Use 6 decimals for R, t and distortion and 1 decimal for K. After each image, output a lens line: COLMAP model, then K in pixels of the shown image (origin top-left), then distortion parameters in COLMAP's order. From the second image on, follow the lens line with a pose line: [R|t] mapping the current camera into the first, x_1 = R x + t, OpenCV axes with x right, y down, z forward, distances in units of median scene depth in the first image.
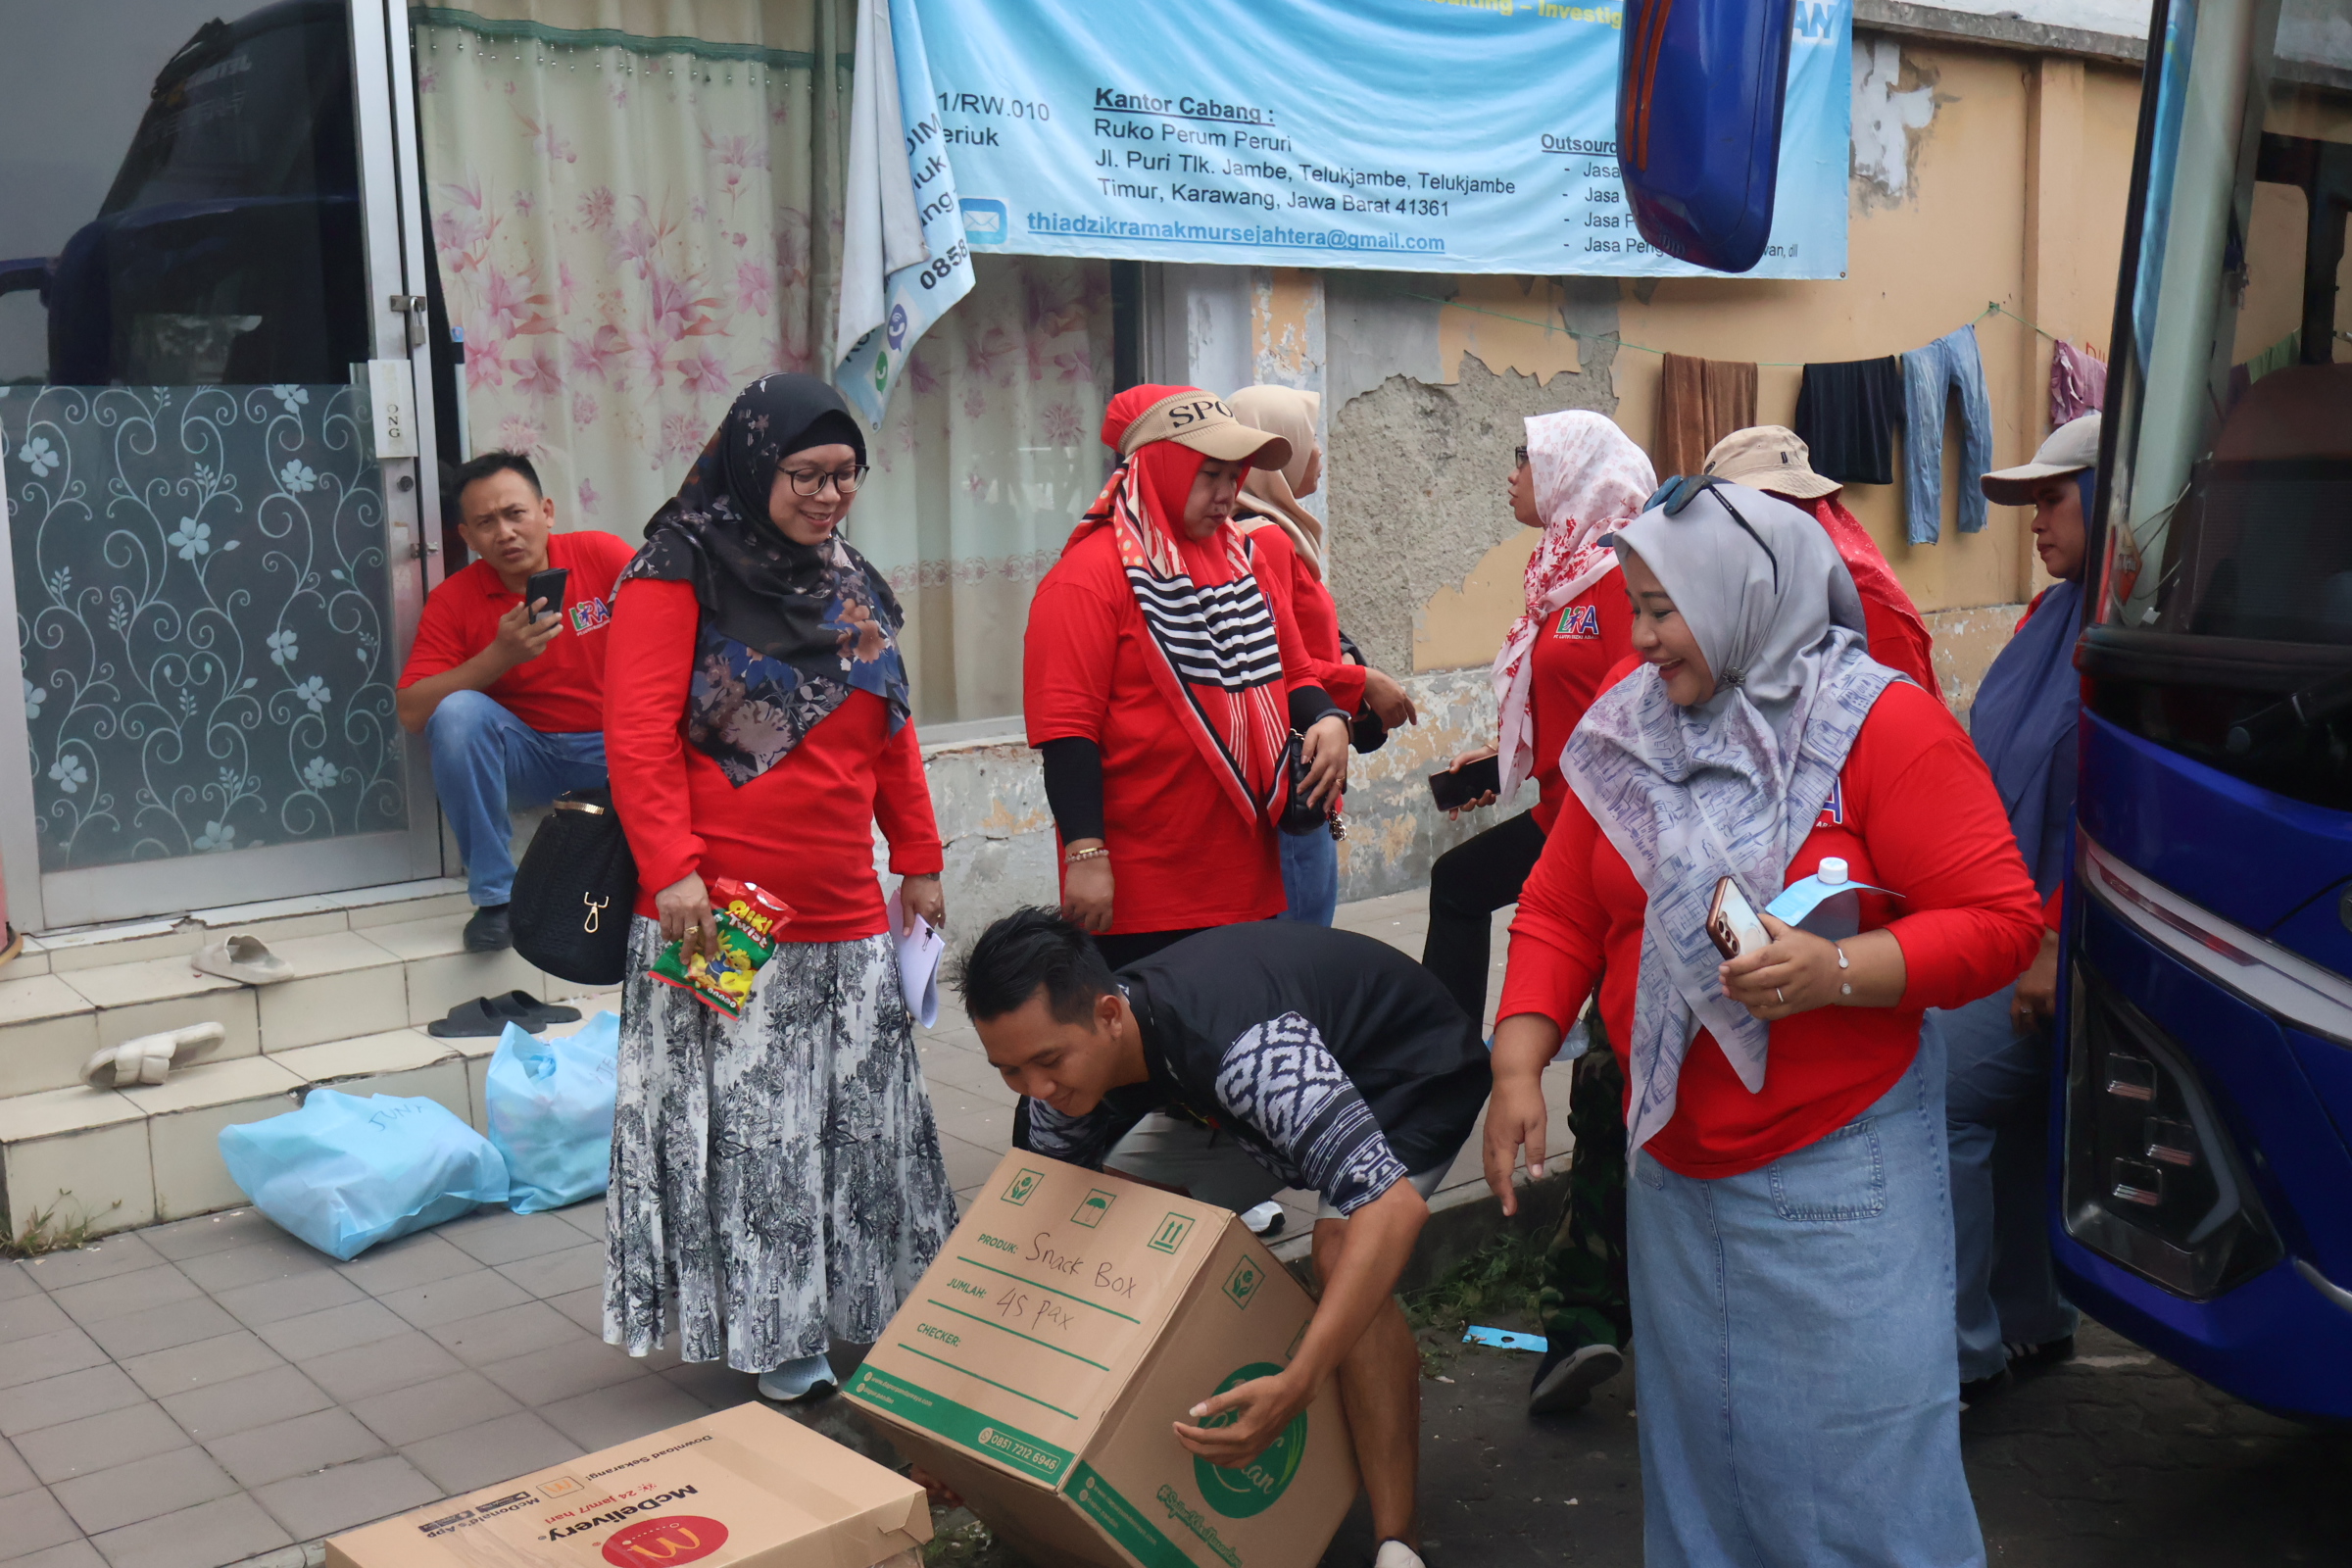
lens RADIAL K [[2363.9, 0, 1176.0], [0, 2363.9, 784.0], [0, 0, 1]] dist [0.008581, -0.002202]
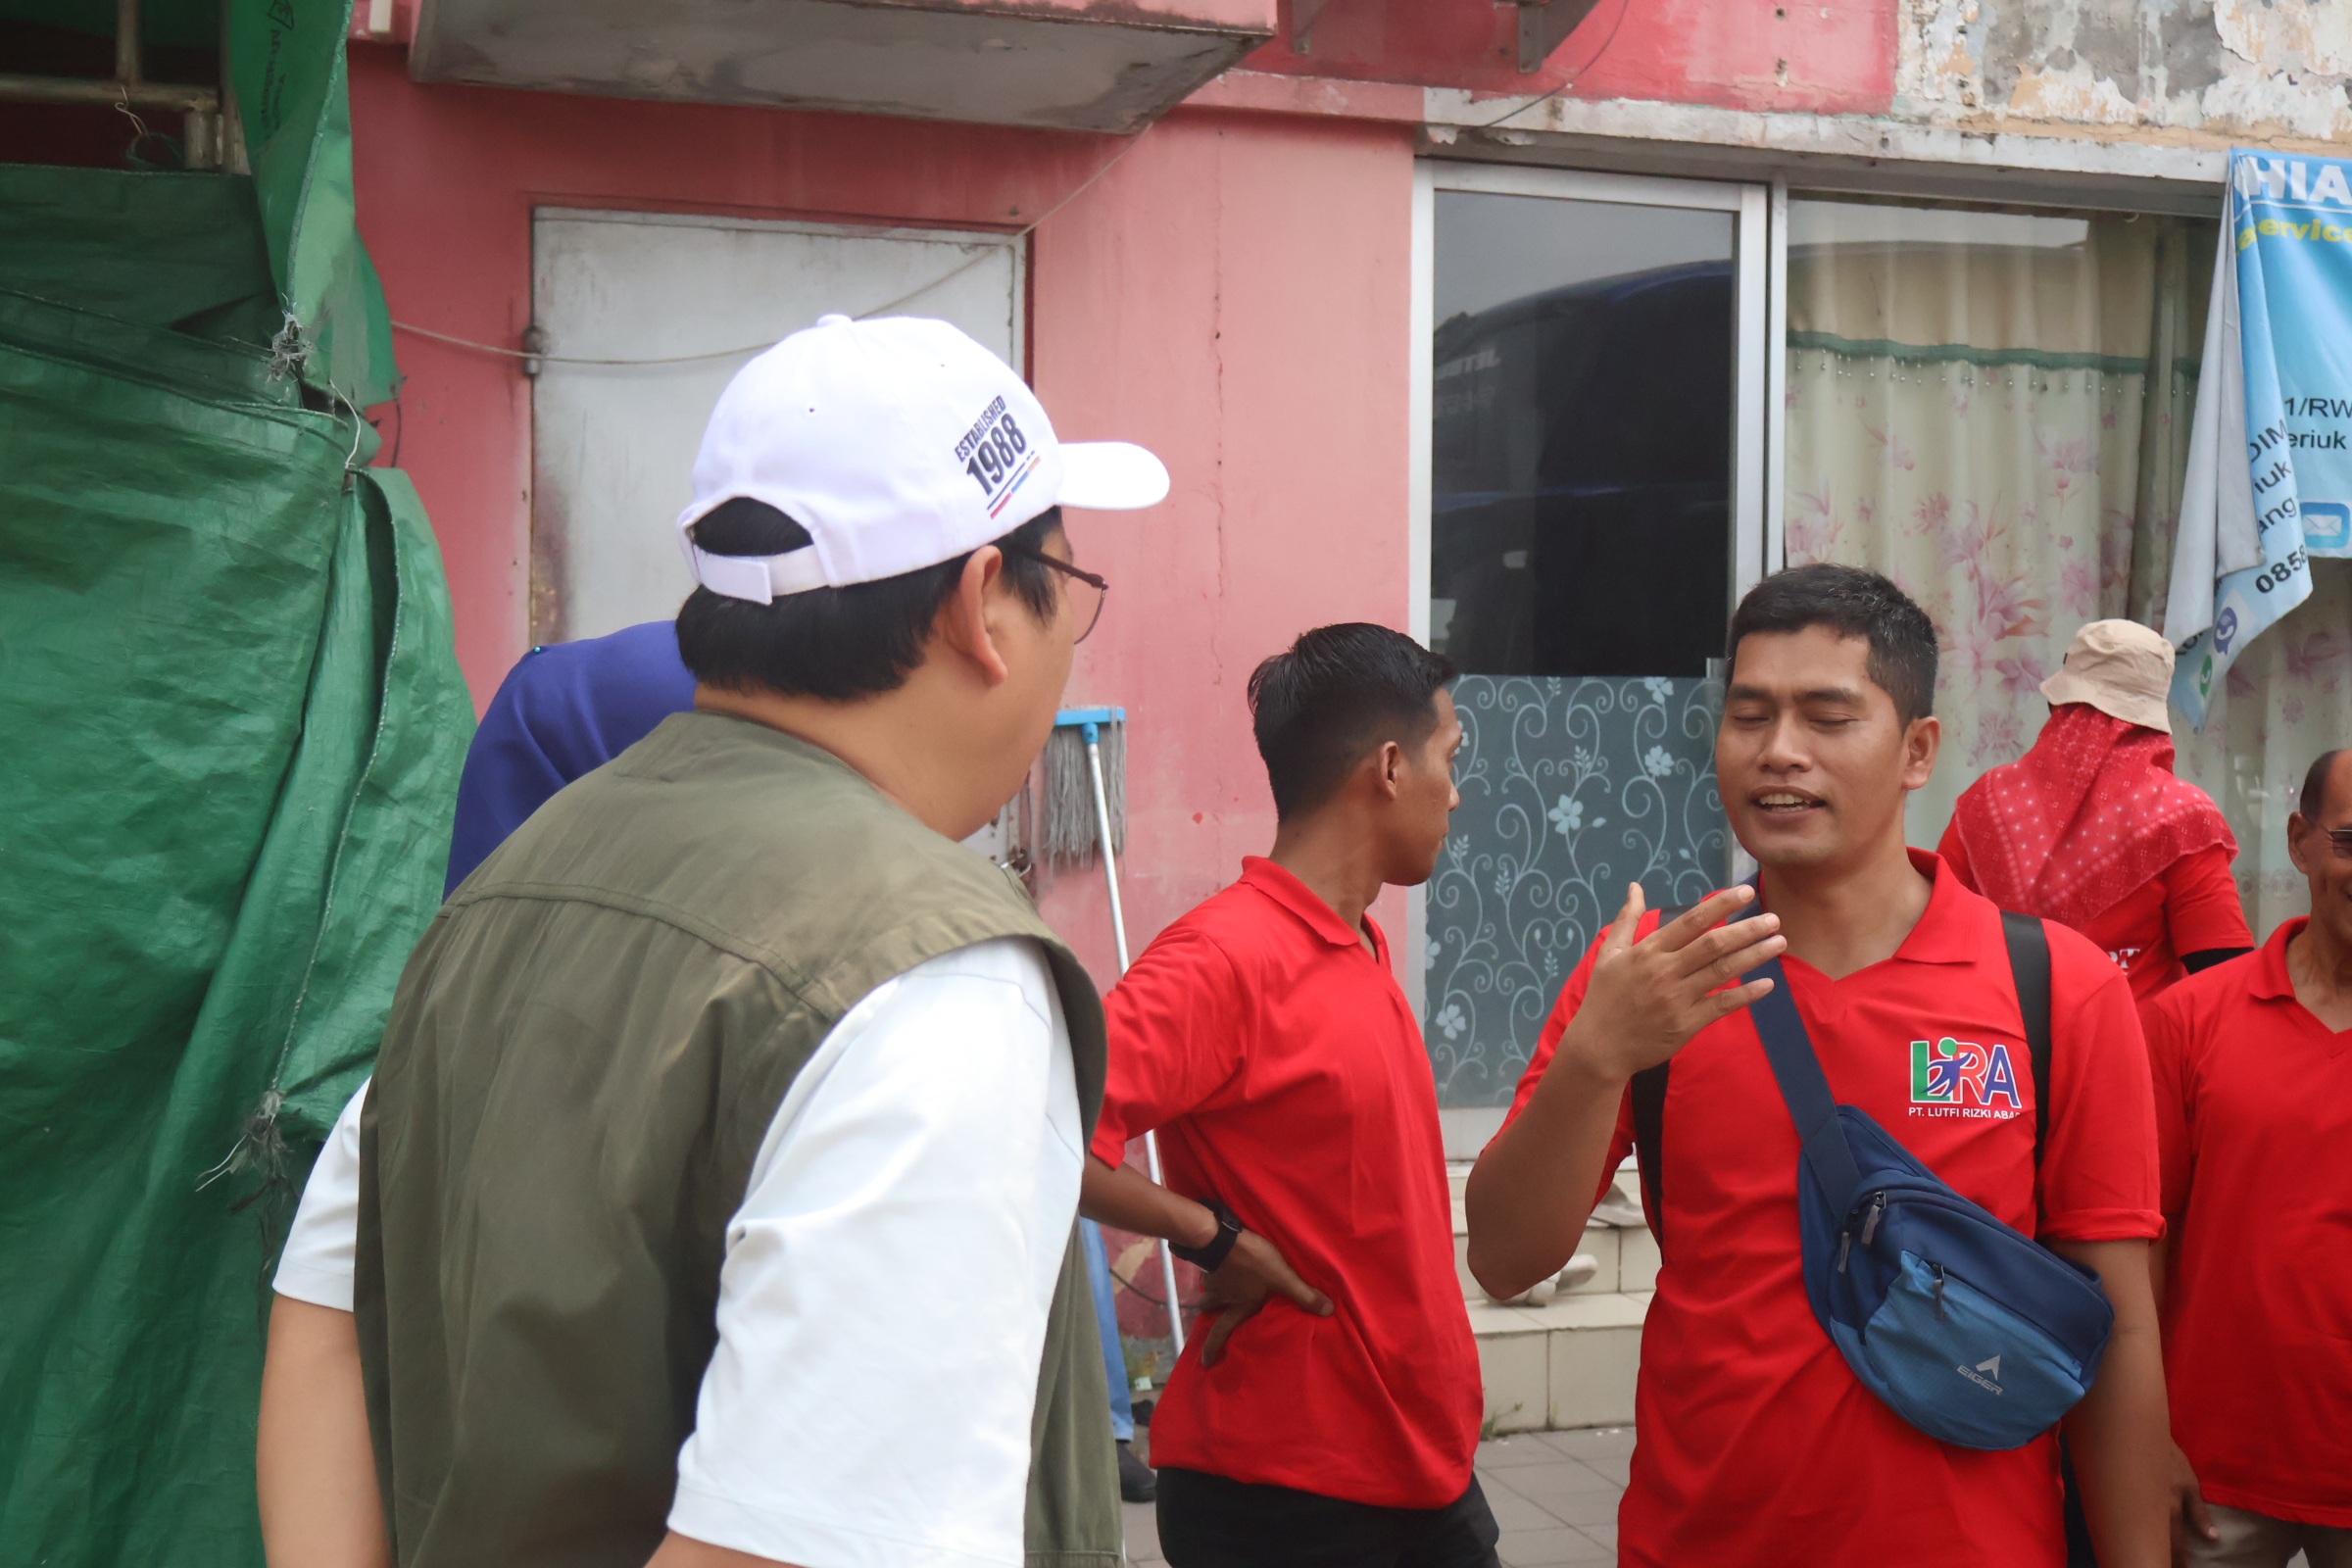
lens RADIAL K [[2821.8, 0, 1173.0], [0, 2821.8, 803.7], [0, 0, 1]] dist [-0.000054, -0.031115]
pose [[0.926657, 0.038371, -0.373946, -0.086611], [-0.082982, 0.991116, -0.103935, 0.036901], [0.366636, 0.127343, 0.921608, -0.235816]]
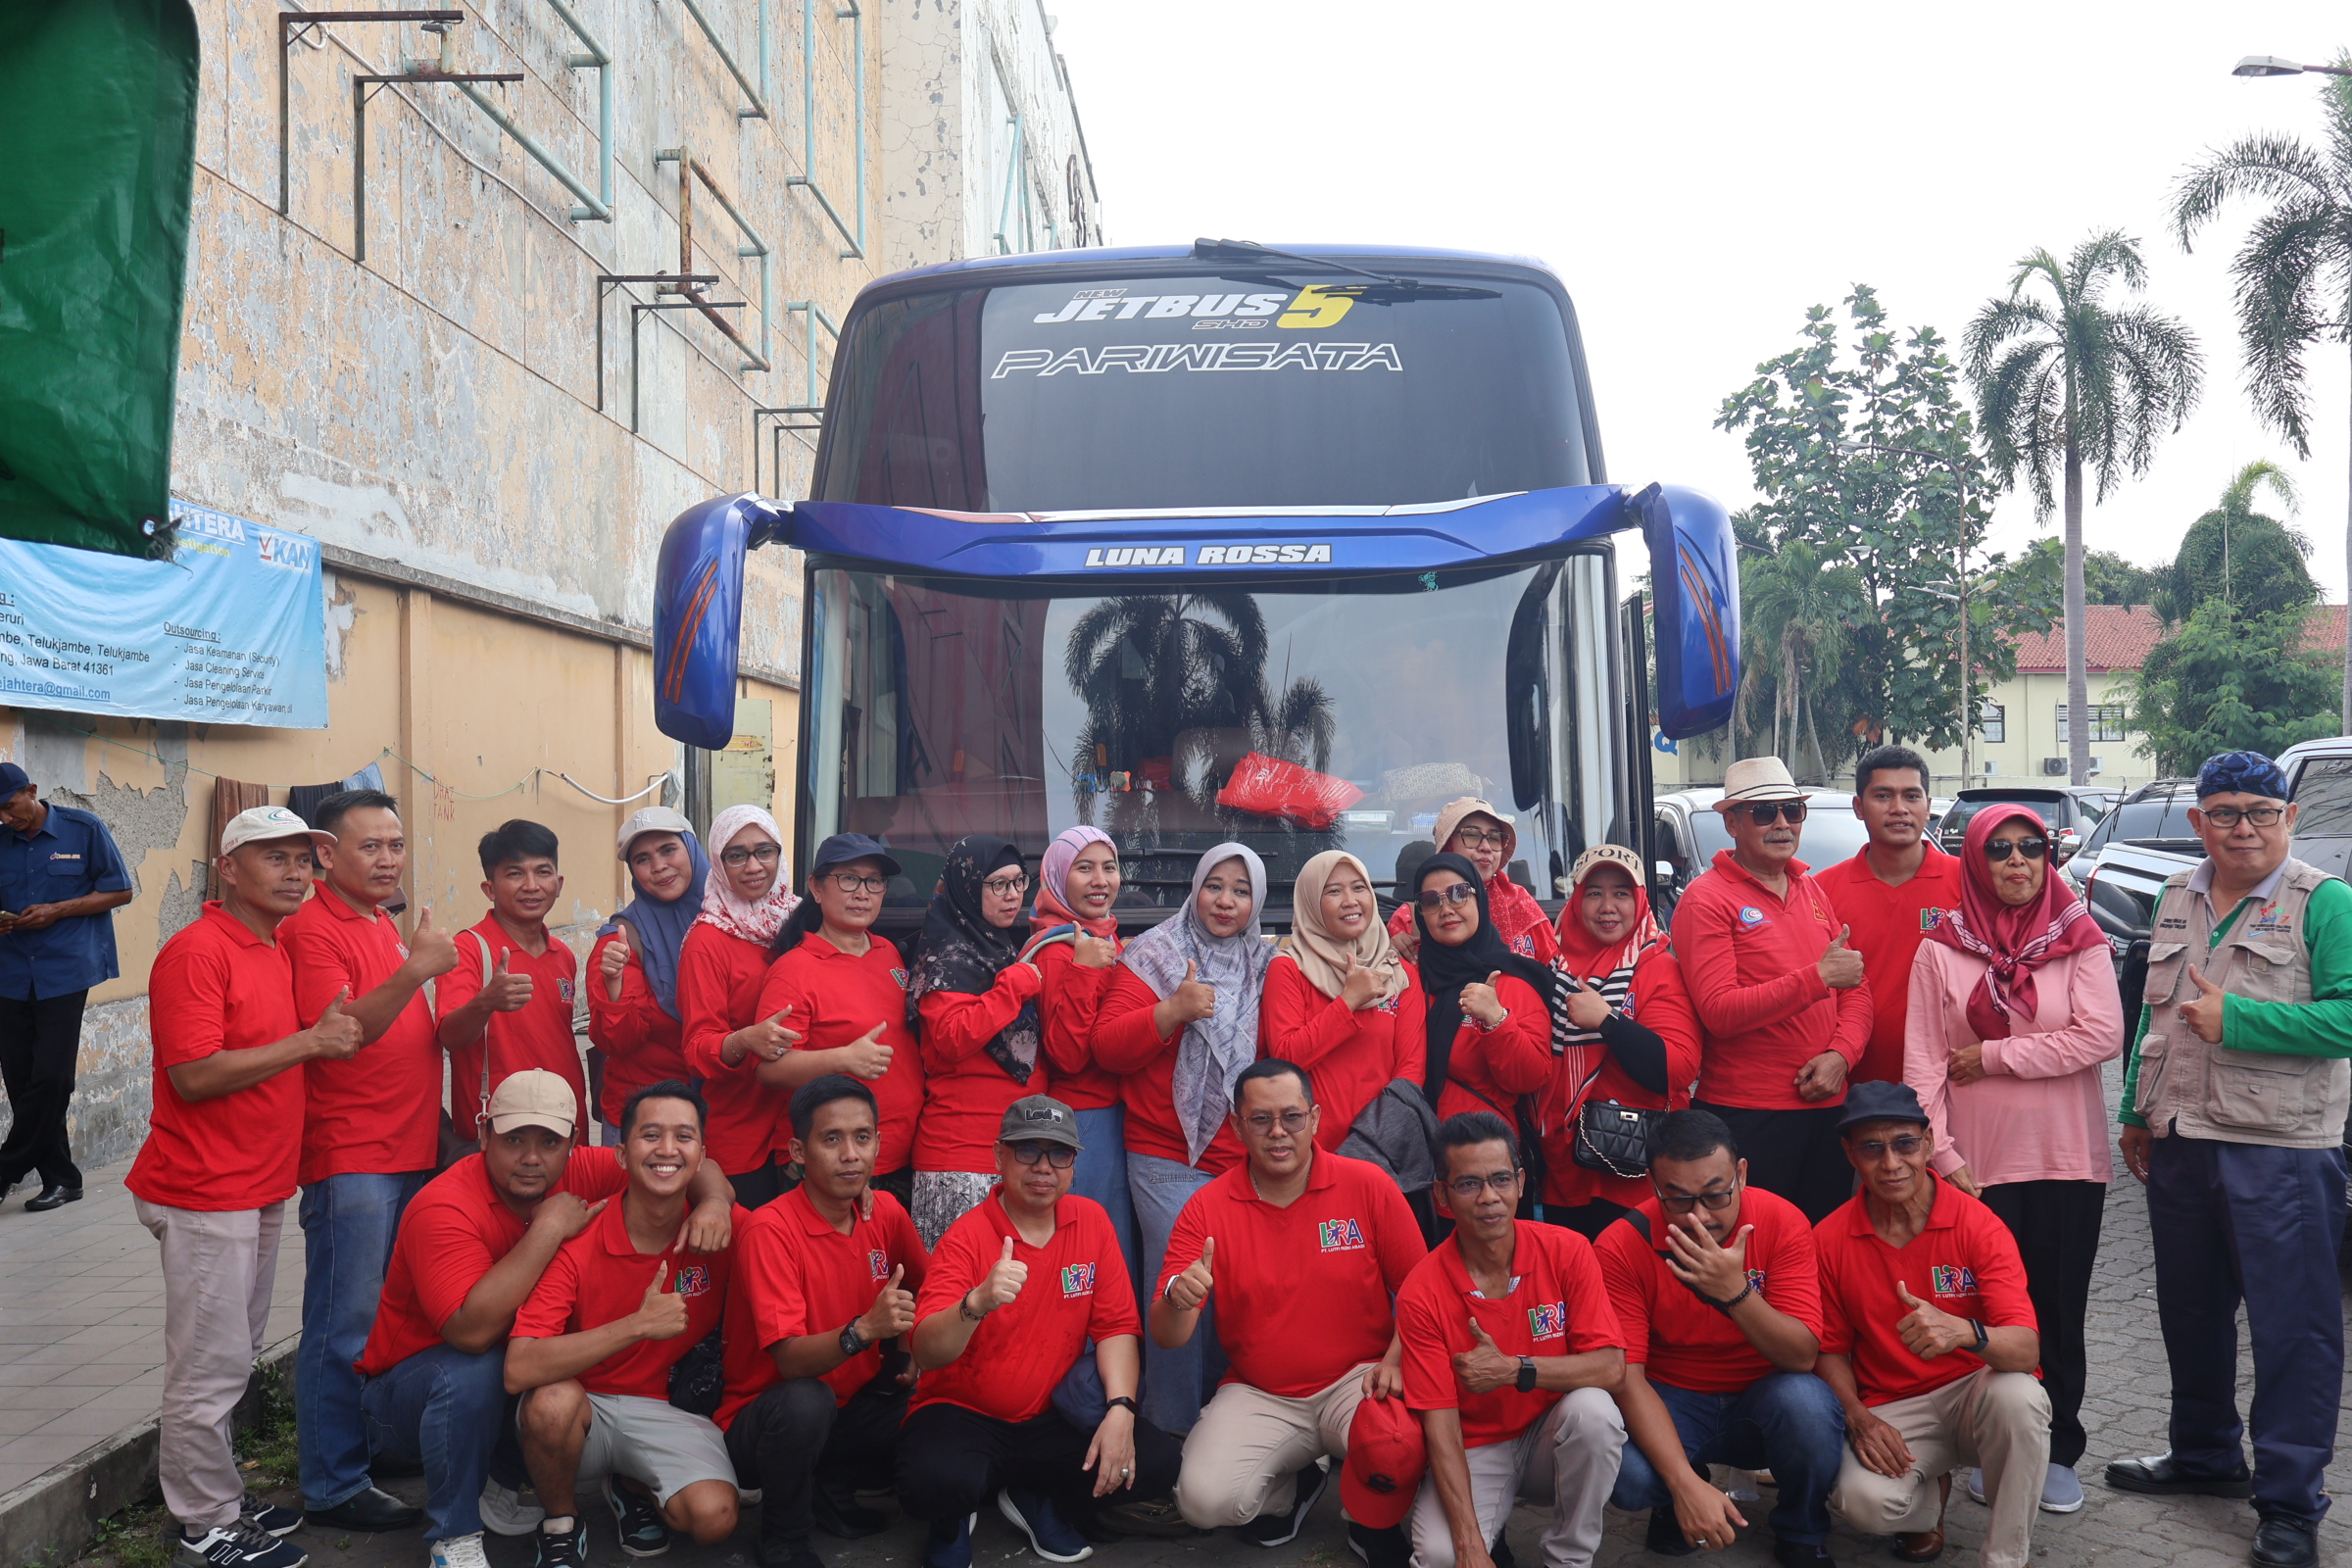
lens RADIAL K [[2045.2, 0, 1183.6], [0, 2045.2, 789.2], [0, 0, 1]] dist [-0.007222, -0.003694]
pose [[0.656364, 0.027237, 0.753953, -0.454324], [0.102771, 0.986805, -0.125118, 0.049865], [-0.747412, 0.159607, 0.644904, -0.290624]]
